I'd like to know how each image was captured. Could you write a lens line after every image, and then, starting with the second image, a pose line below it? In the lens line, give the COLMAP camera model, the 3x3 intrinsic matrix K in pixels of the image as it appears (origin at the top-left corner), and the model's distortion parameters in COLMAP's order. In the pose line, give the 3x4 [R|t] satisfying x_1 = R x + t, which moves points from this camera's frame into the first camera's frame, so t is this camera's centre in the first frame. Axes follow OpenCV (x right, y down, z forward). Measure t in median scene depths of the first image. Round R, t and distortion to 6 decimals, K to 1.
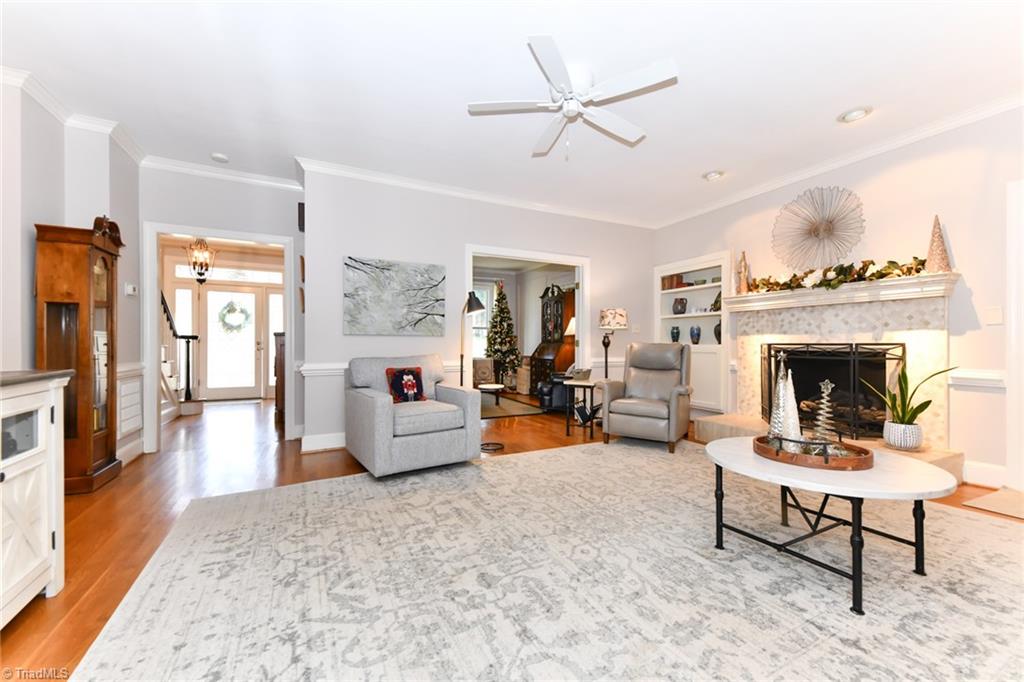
lens RADIAL K [[409.1, 0, 516.1], [0, 409.1, 343.8], [0, 0, 1]] dist [0.019430, -0.004440]
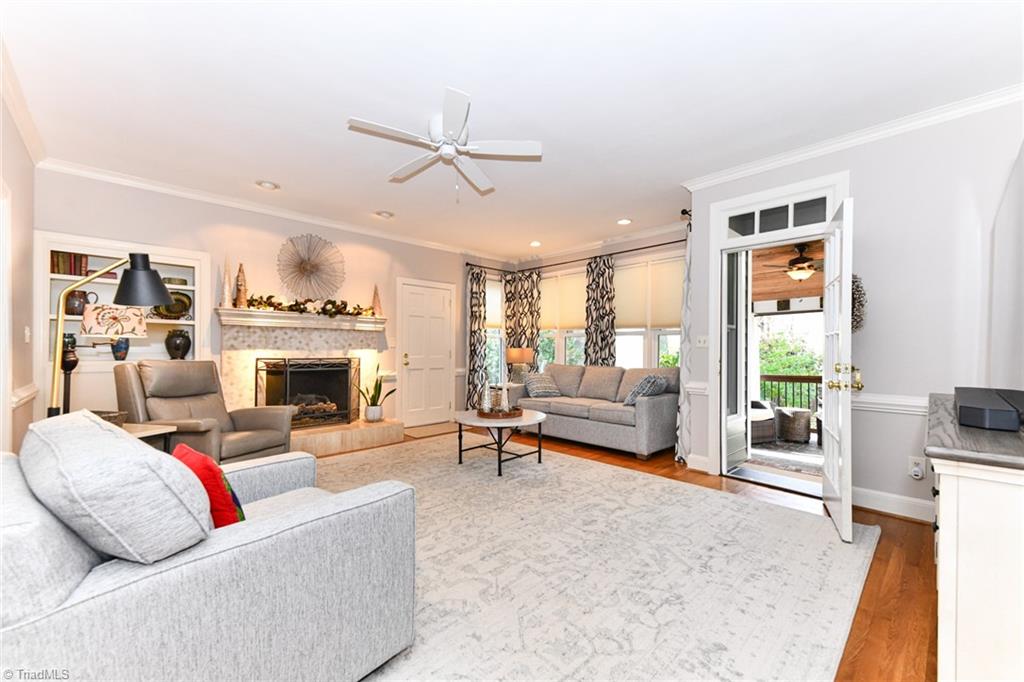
lens RADIAL K [[409.1, 0, 515.0], [0, 409.1, 342.2], [0, 0, 1]] dist [0.019430, -0.004440]
pose [[-0.295132, 0.015088, 0.955337, -0.773951], [-0.005383, 0.999833, -0.017454, -0.035623], [-0.955441, -0.010294, -0.295002, 0.913770]]
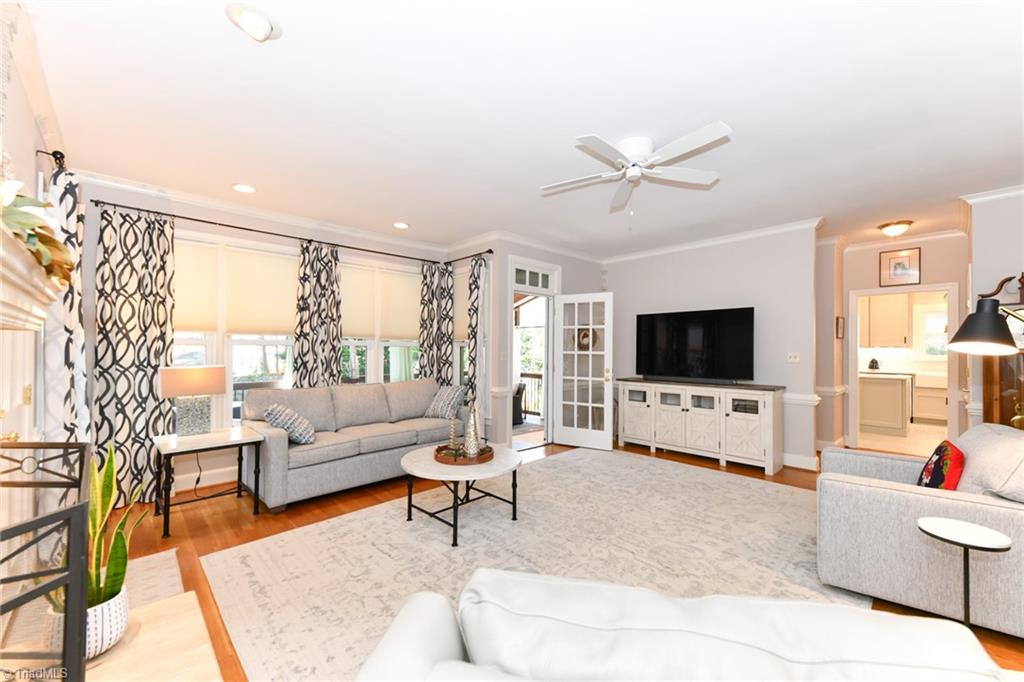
lens RADIAL K [[409.1, 0, 515.7], [0, 409.1, 344.1], [0, 0, 1]] dist [0.019430, -0.004440]
pose [[-0.956455, -0.007331, -0.291788, 0.583516], [-0.004476, 0.999935, -0.010450, -0.089420], [0.291846, -0.008689, -0.956426, 1.534880]]
